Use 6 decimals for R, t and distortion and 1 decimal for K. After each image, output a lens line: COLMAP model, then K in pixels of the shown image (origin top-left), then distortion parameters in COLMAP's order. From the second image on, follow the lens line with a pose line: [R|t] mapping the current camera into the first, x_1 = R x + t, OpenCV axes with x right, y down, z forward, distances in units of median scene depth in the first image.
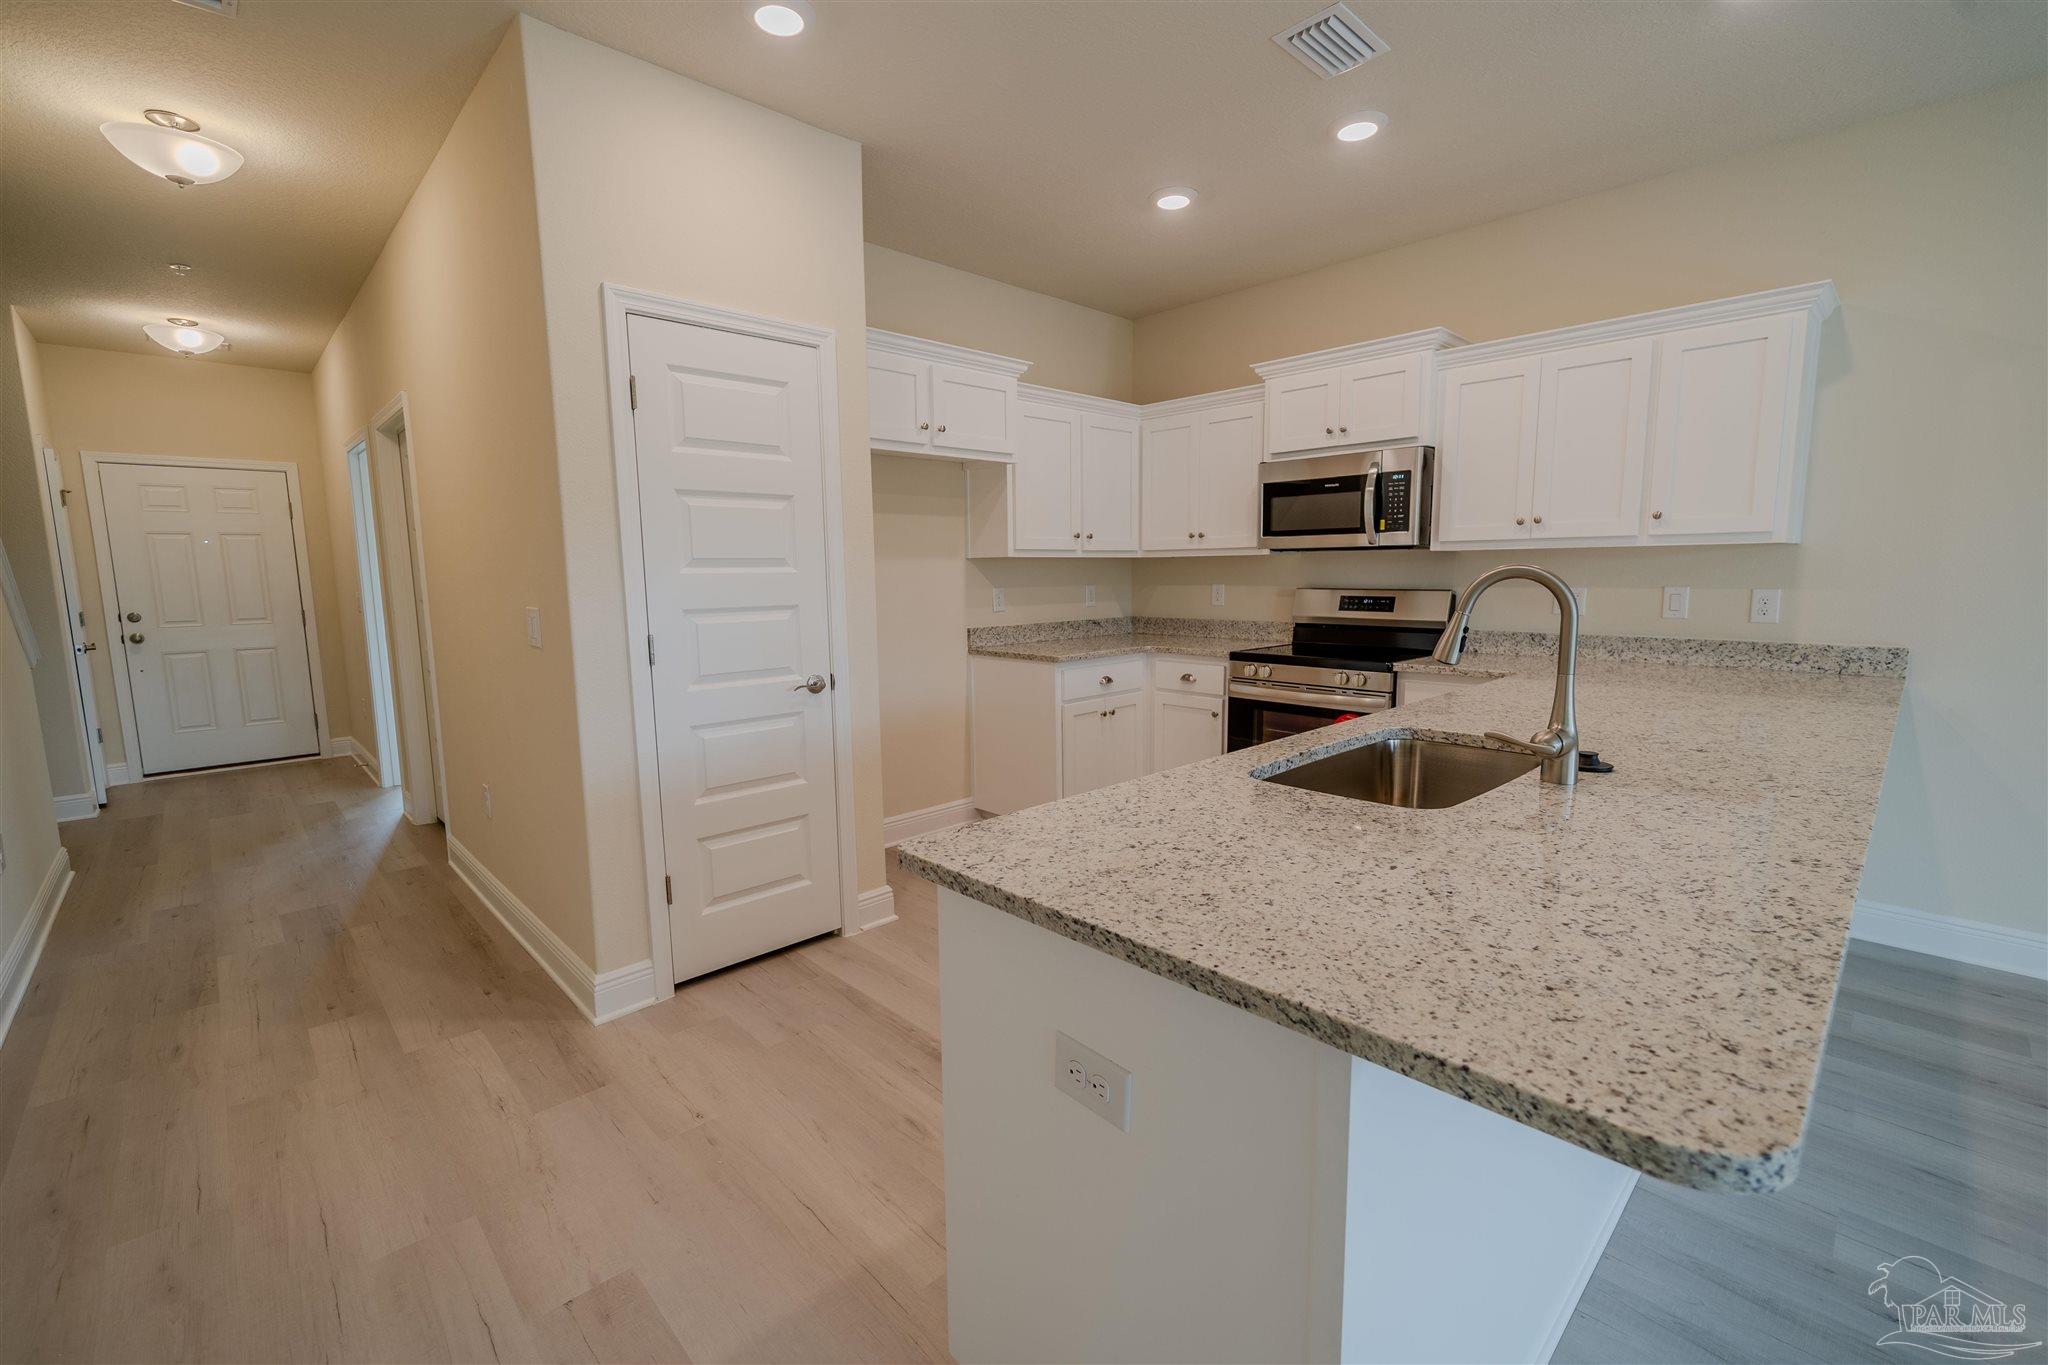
lens RADIAL K [[859.4, 0, 1026.1], [0, 859.4, 677.6], [0, 0, 1]] dist [-0.002419, -0.000084]
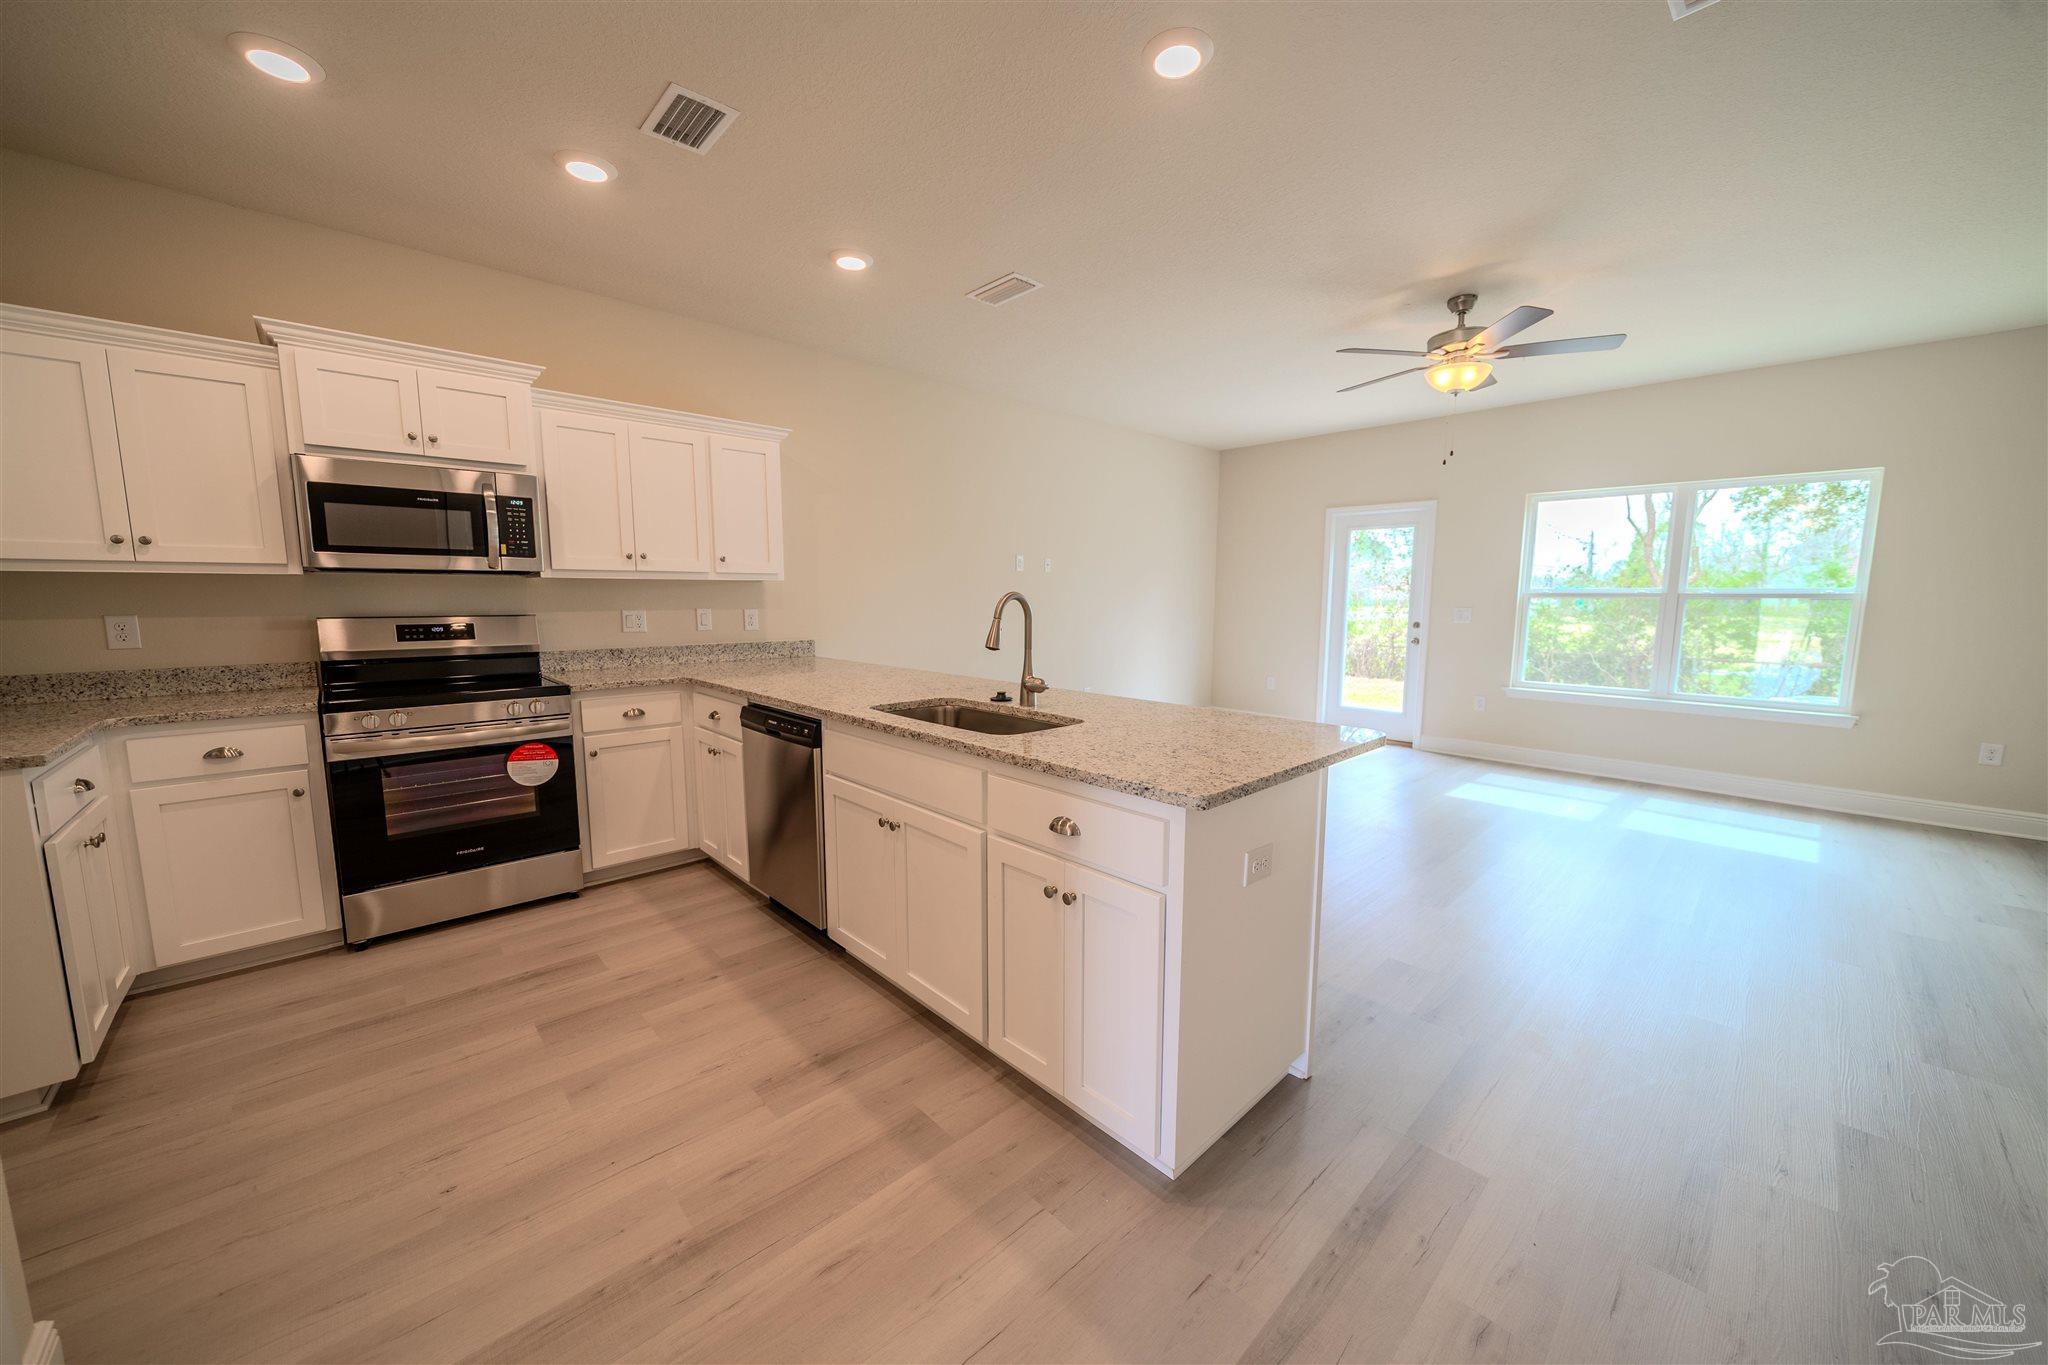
lens RADIAL K [[734.5, 0, 1013.0], [0, 734.5, 686.1], [0, 0, 1]] dist [0.003799, 0.000278]
pose [[0.018425, -0.114117, 0.993296, -0.429597], [0.123905, 0.986068, 0.110988, -0.045632], [-0.992123, 0.121029, 0.032308, 0.417670]]
